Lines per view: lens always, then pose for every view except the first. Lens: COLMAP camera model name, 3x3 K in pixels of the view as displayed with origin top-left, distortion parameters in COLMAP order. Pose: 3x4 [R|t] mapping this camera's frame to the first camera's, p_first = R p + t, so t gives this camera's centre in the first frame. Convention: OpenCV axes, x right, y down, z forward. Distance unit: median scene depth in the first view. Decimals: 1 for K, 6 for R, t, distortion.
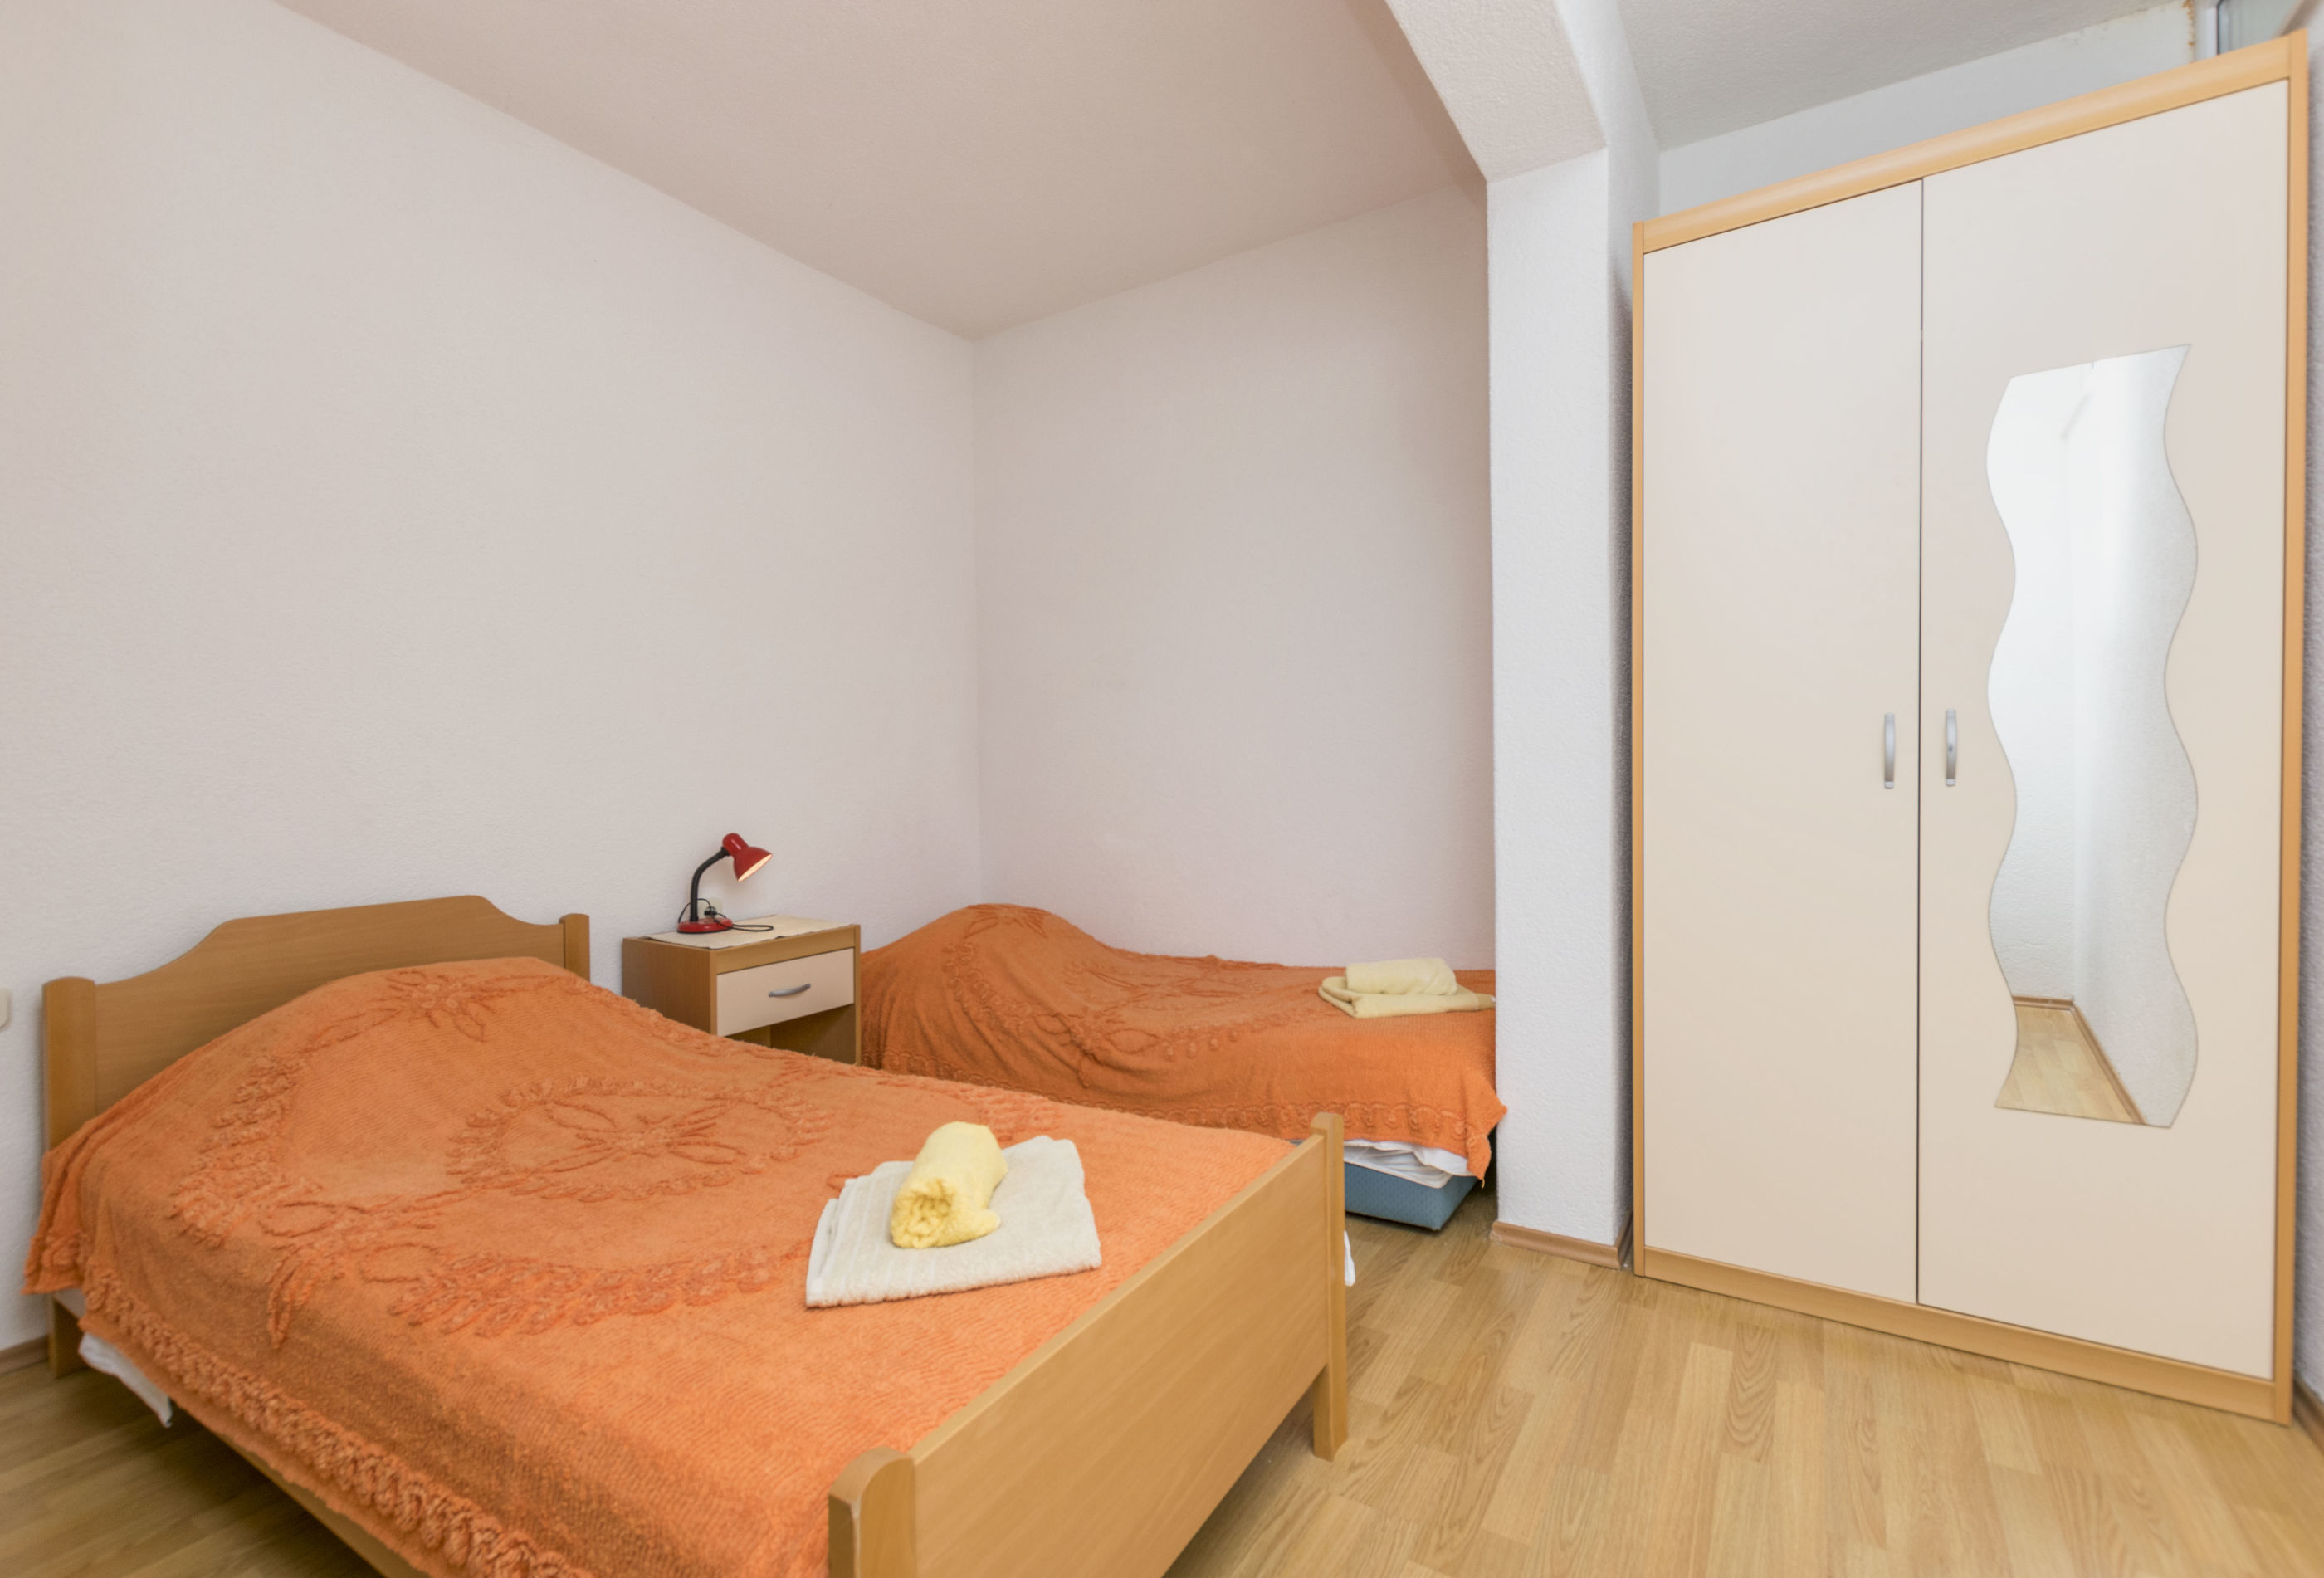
lens RADIAL K [[1053.2, 0, 1162.0], [0, 1053.2, 789.0], [0, 0, 1]] dist [0.017622, -0.000220]
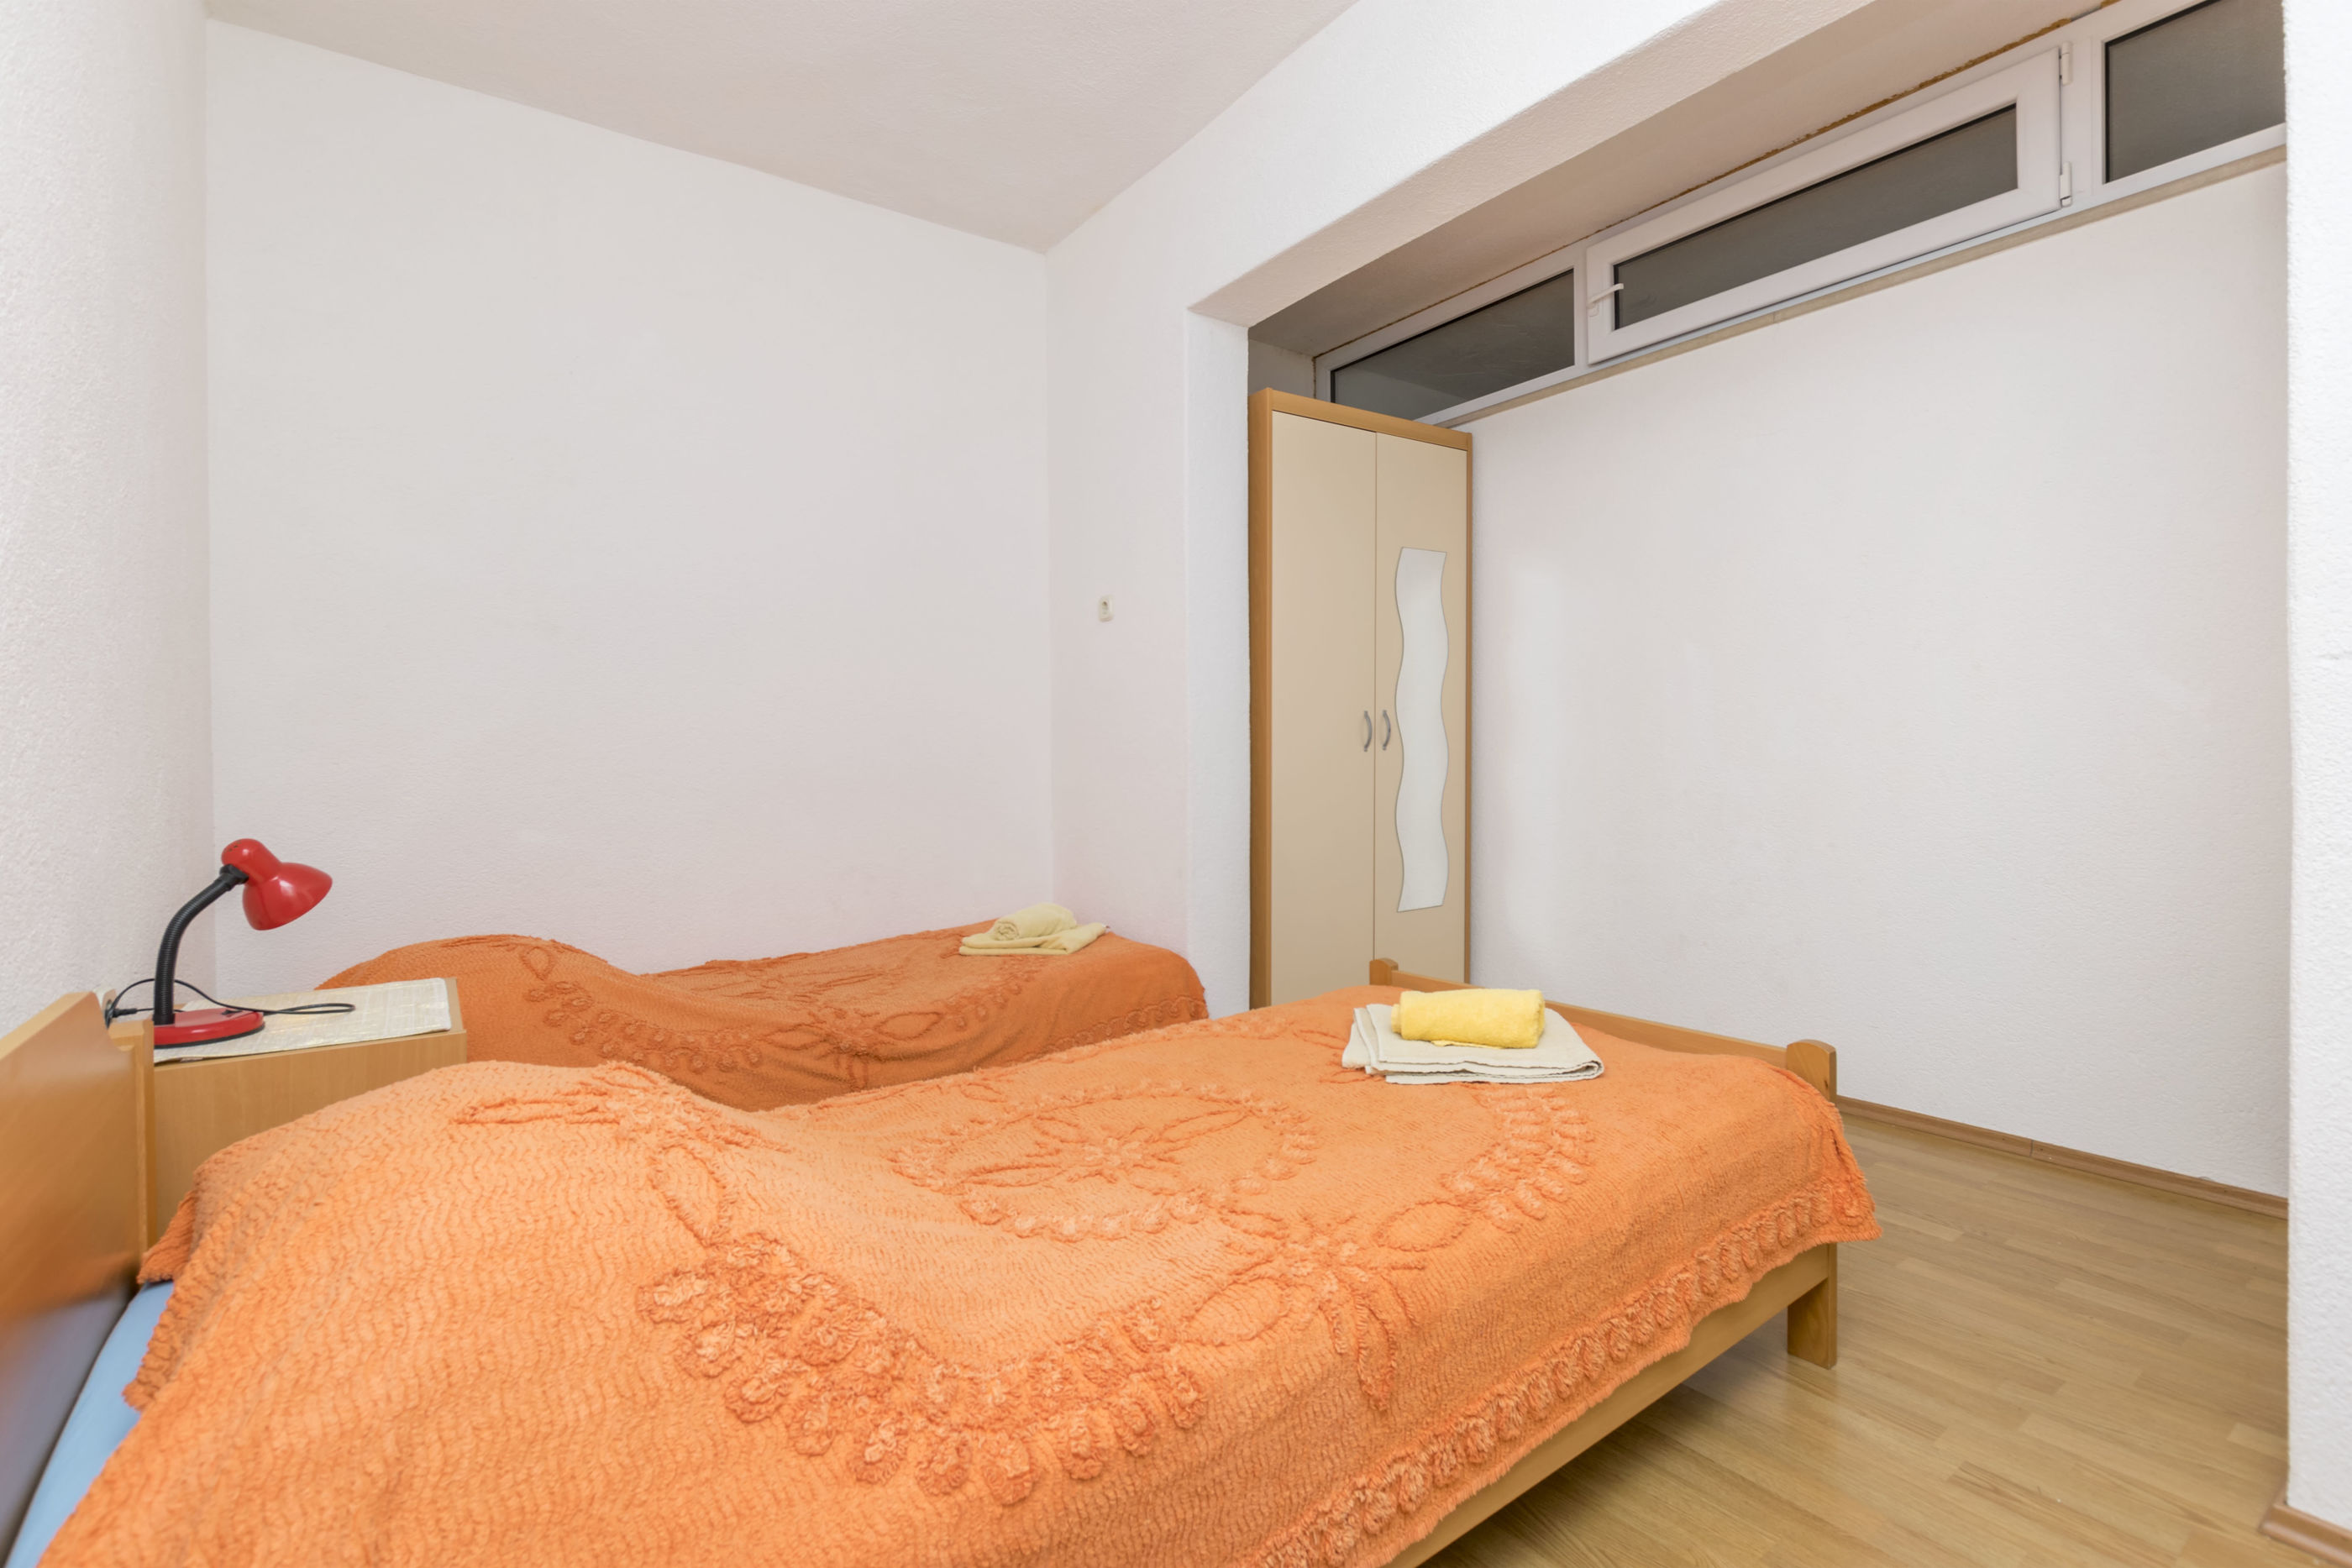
lens RADIAL K [[1065.2, 0, 1176.0], [0, 1065.2, 784.0], [0, 0, 1]] dist [-0.000291, -0.000031]
pose [[0.361795, -0.015490, 0.932129, -0.788031], [0.029654, 0.999547, 0.005100, 0.025673], [-0.931786, 0.025796, 0.362091, 0.412943]]
